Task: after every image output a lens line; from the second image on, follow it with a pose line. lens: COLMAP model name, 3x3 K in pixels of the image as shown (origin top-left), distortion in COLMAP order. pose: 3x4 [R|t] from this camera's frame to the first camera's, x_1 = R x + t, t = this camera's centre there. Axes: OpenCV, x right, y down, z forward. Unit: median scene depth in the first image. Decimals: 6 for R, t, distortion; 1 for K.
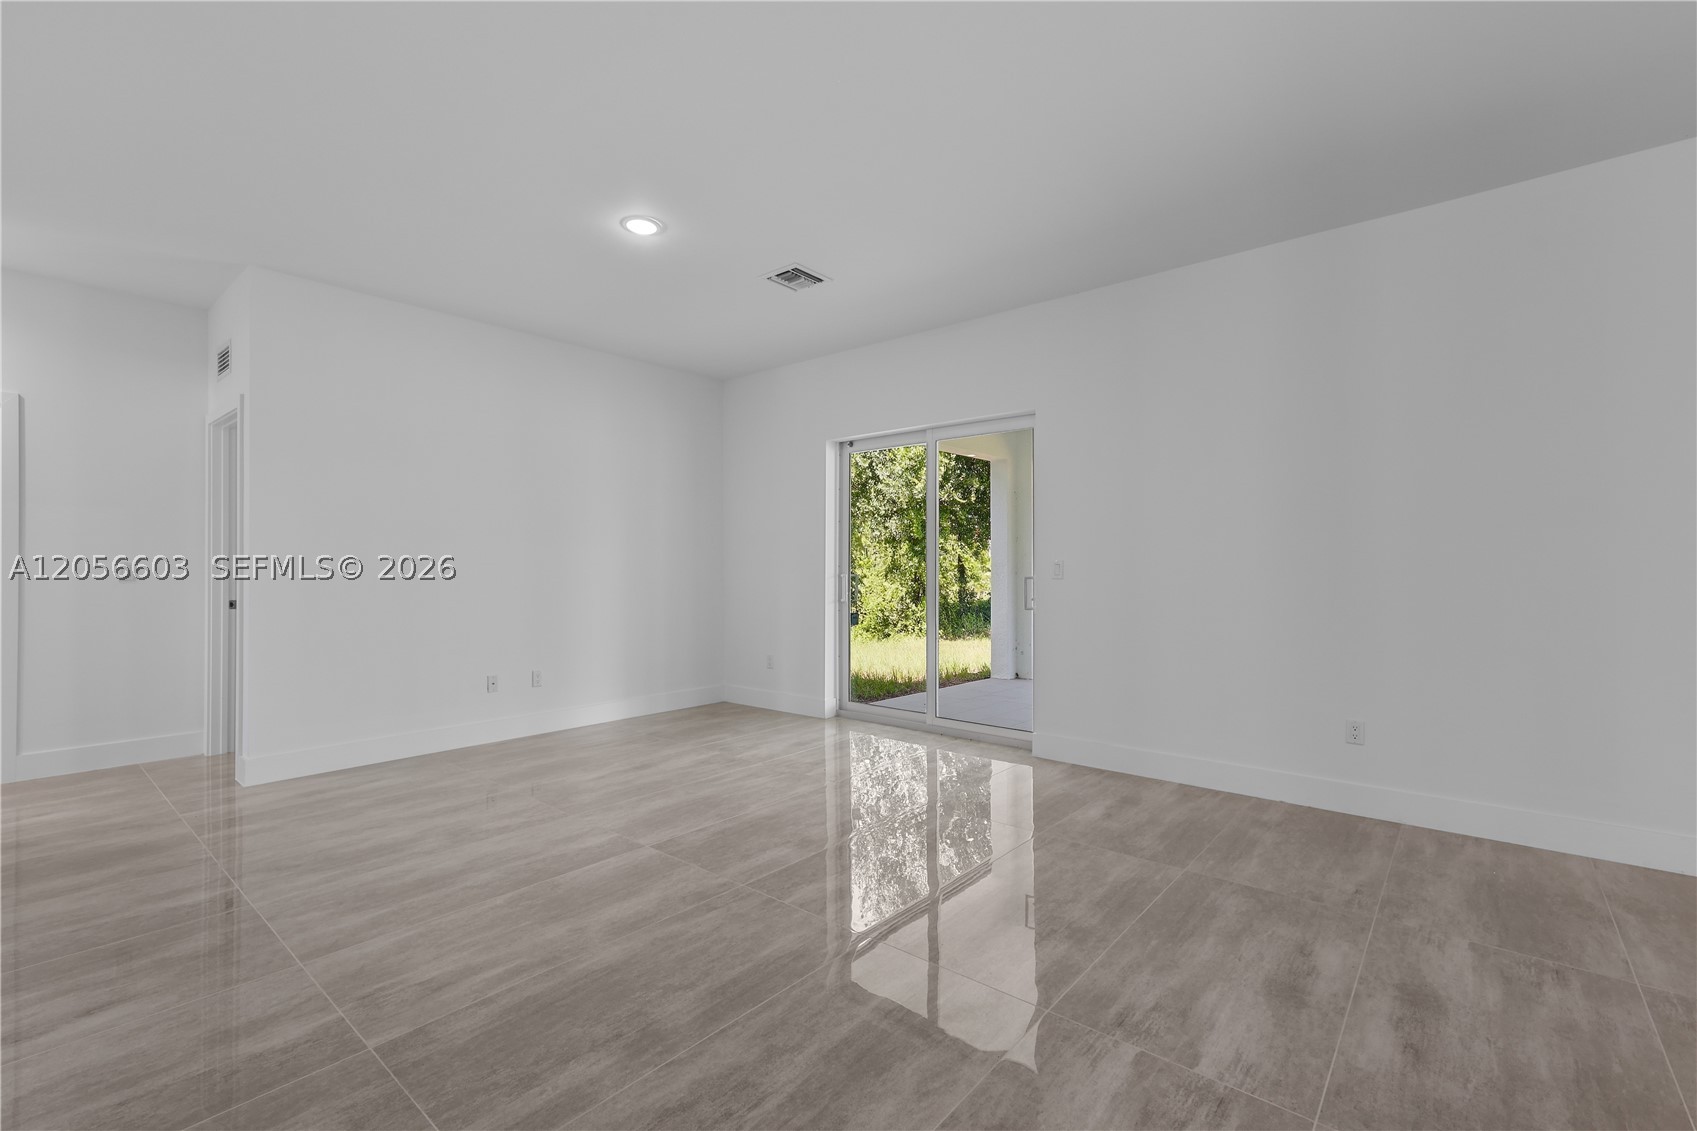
lens RADIAL K [[738.4, 0, 856.7], [0, 738.4, 568.9], [0, 0, 1]] dist [0.004068, -0.000449]
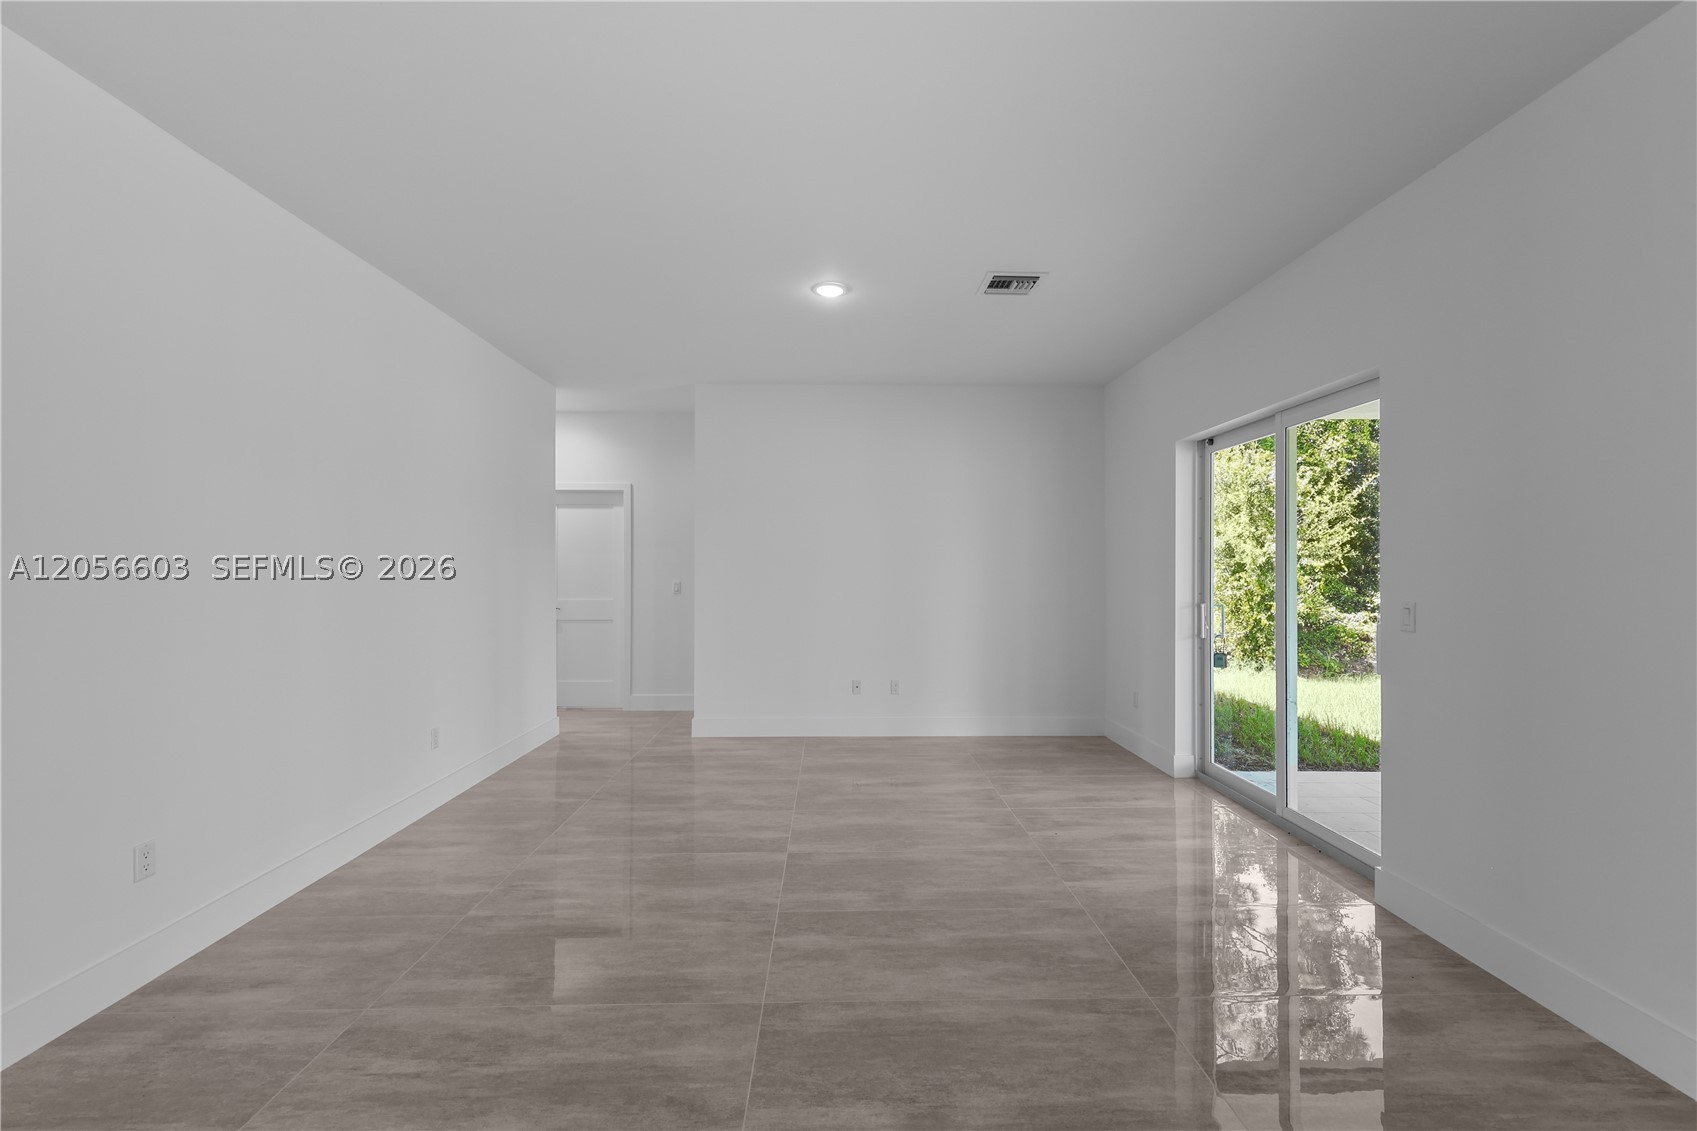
lens RADIAL K [[738.4, 0, 850.2], [0, 738.4, 563.8], [0, 0, 1]] dist [0.004068, -0.000449]
pose [[0.663044, -0.002262, -0.748577, 0.524307], [-0.005116, 0.999958, -0.007553, -0.044609], [0.748563, 0.008838, 0.663005, 0.279351]]
